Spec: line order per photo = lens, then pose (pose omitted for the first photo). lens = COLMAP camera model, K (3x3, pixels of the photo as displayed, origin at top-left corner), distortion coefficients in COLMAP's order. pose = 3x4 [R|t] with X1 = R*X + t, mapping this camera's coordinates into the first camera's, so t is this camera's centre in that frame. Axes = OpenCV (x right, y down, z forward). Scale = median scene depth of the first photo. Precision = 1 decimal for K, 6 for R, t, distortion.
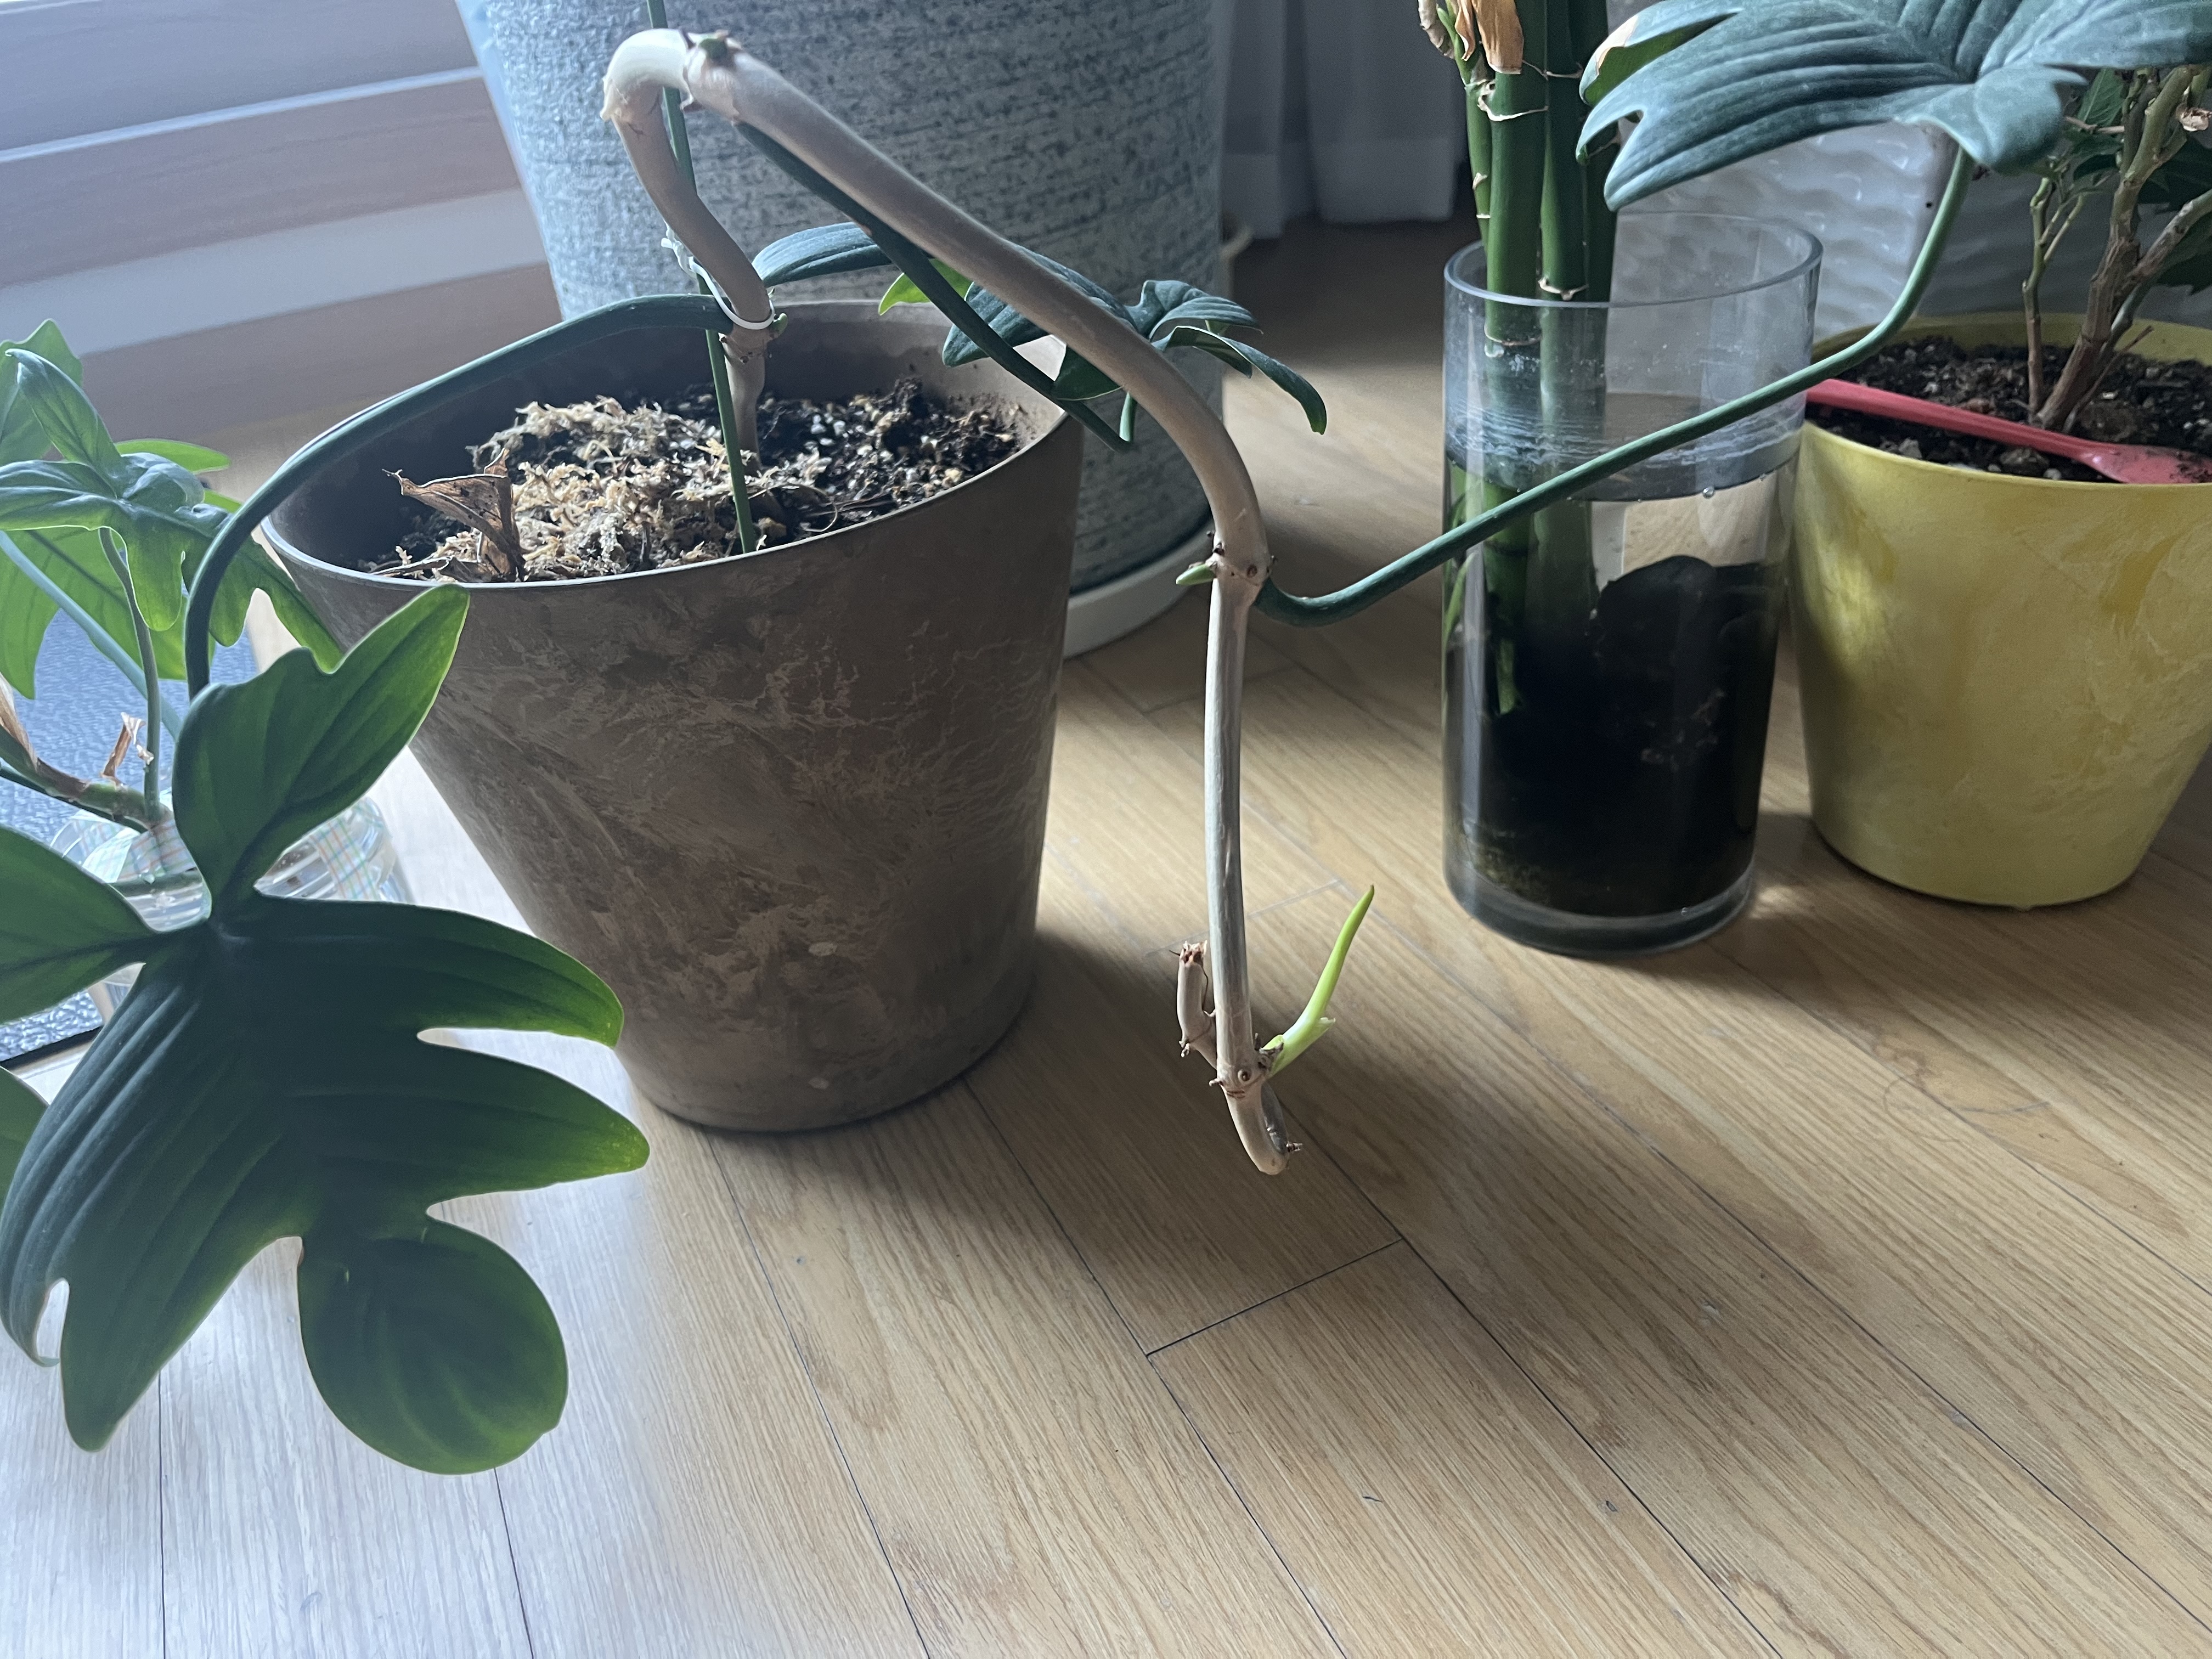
lens RADIAL K [[1708.0, 0, 1106.0], [0, 1708.0, 829.5], [0, 0, 1]] dist [0.030658, -0.011373]
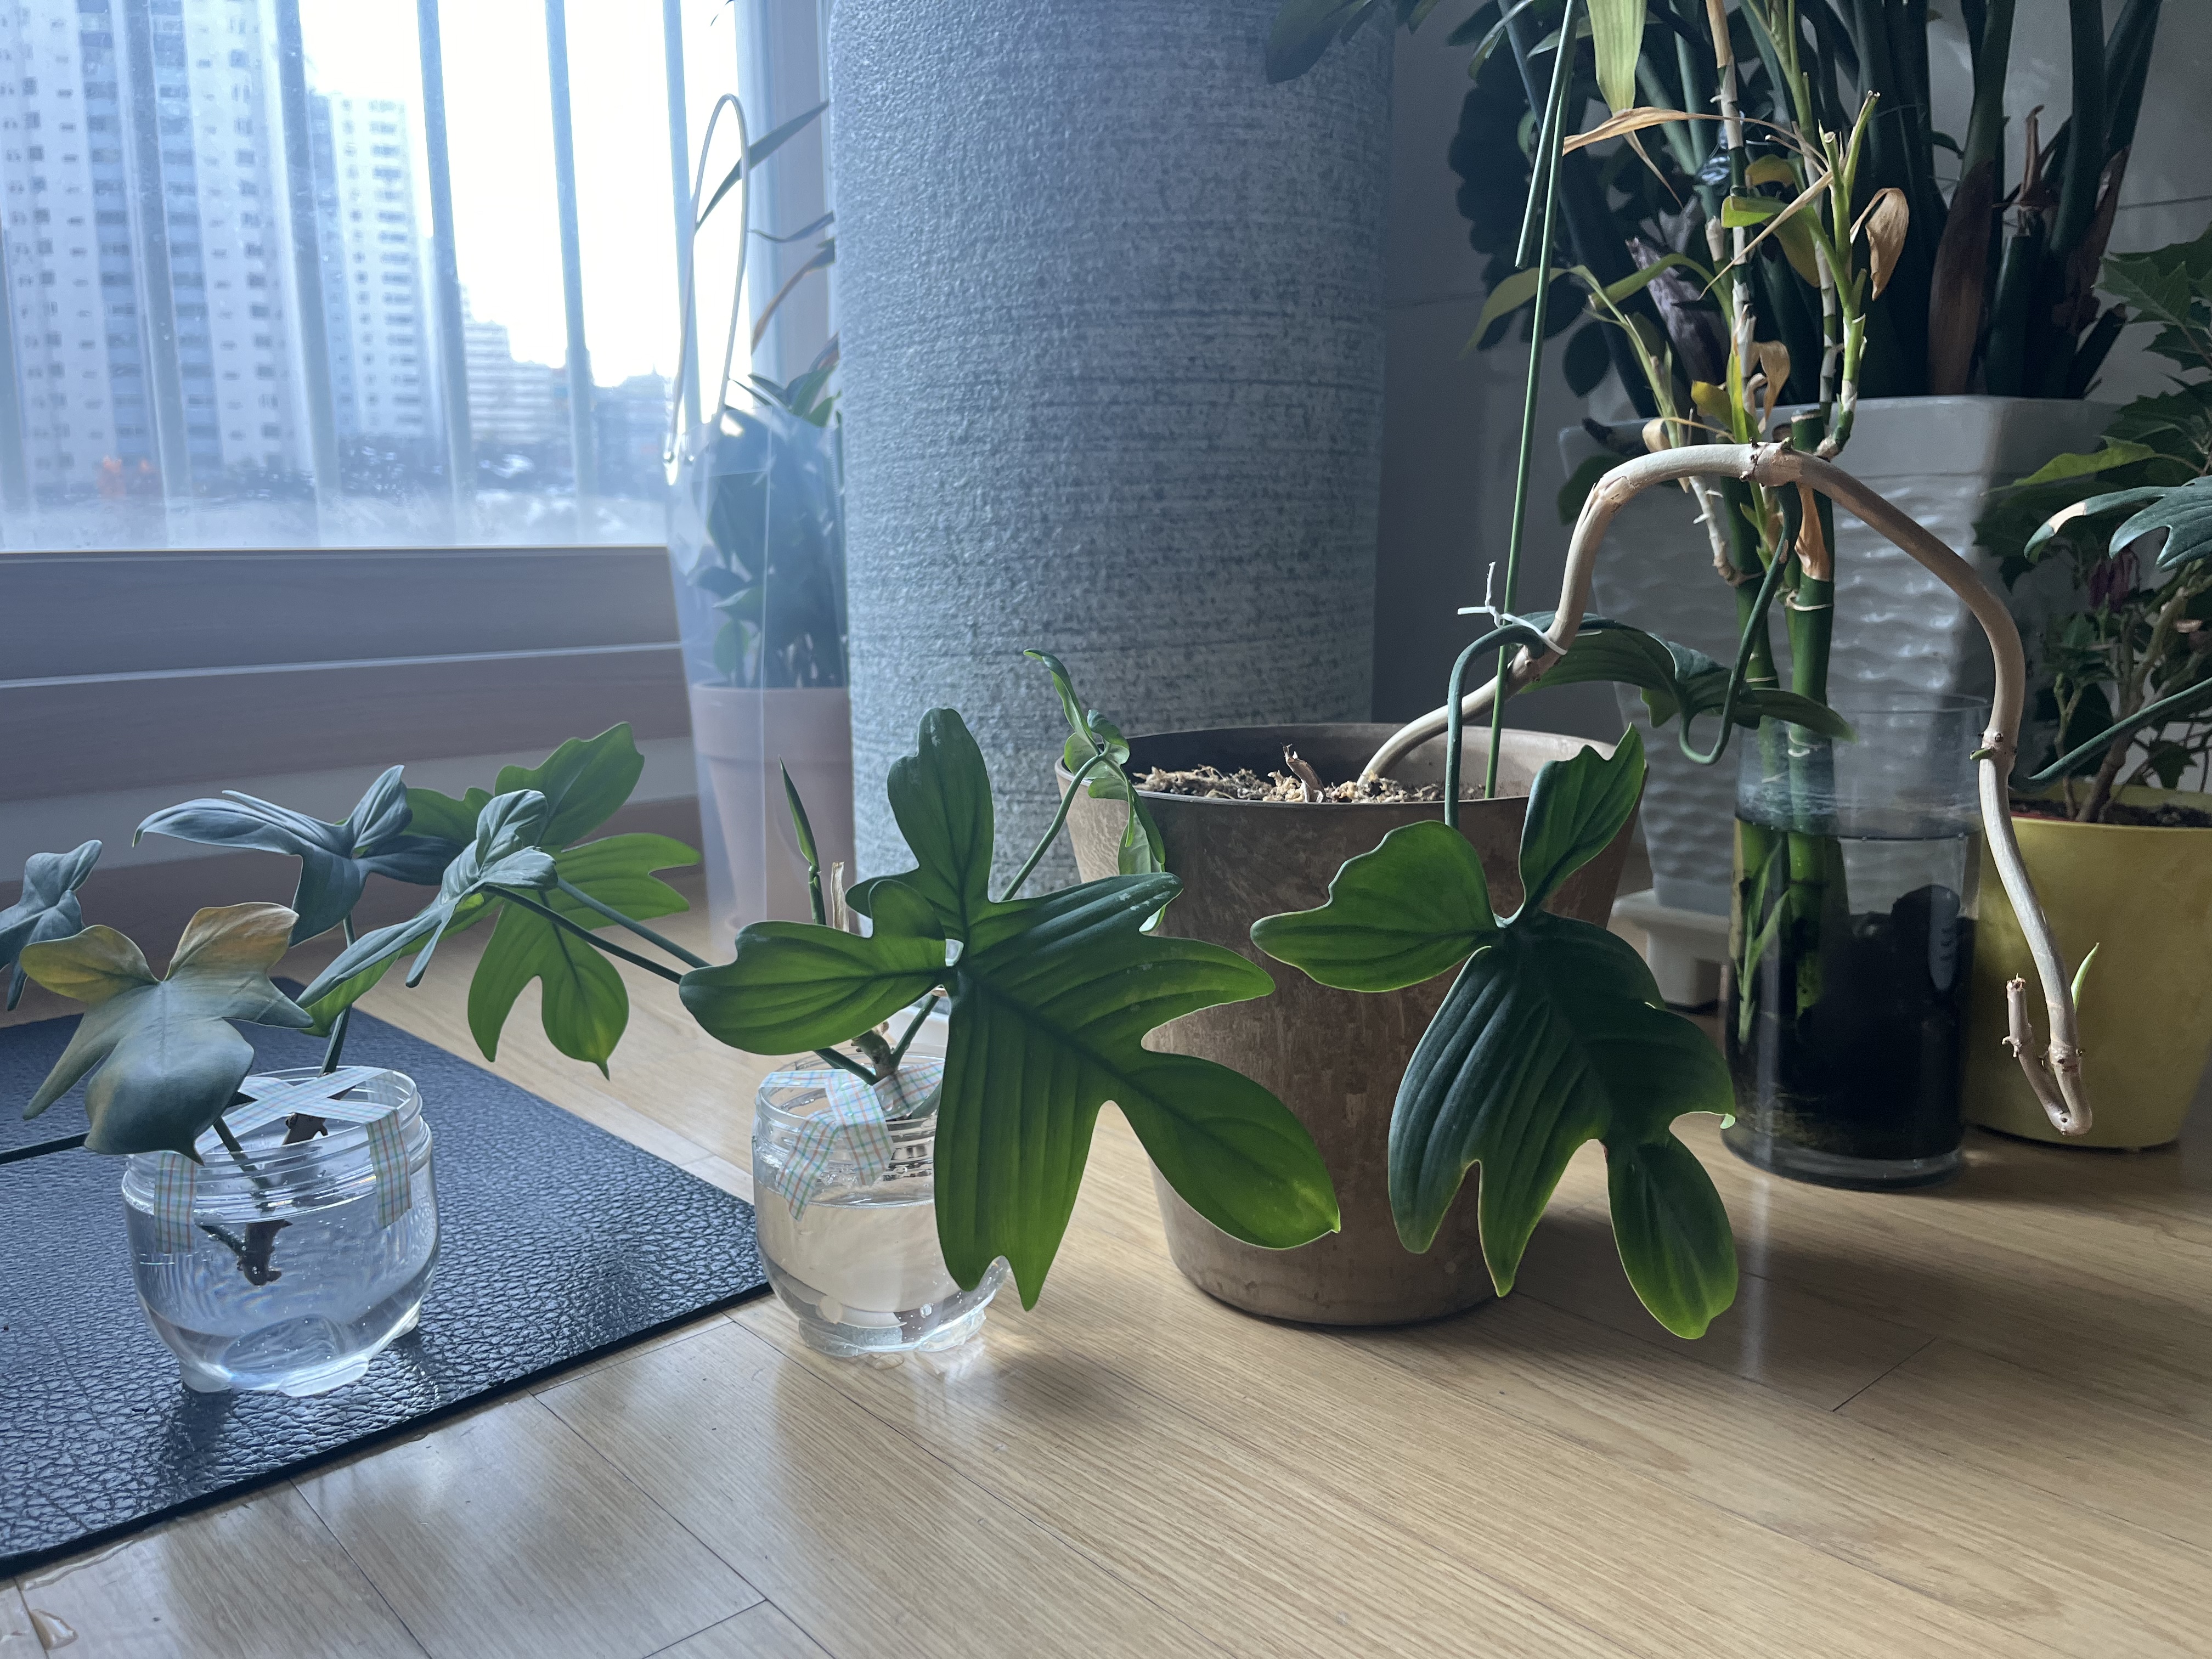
lens RADIAL K [[1708.0, 0, 1106.0], [0, 1708.0, 829.5], [0, 0, 1]] dist [0.030658, -0.011373]
pose [[0.960760, 0.035798, 0.275060, -0.611894], [0.073800, 0.922904, -0.377891, 0.246676], [-0.267382, 0.383362, 0.884048, -0.122913]]
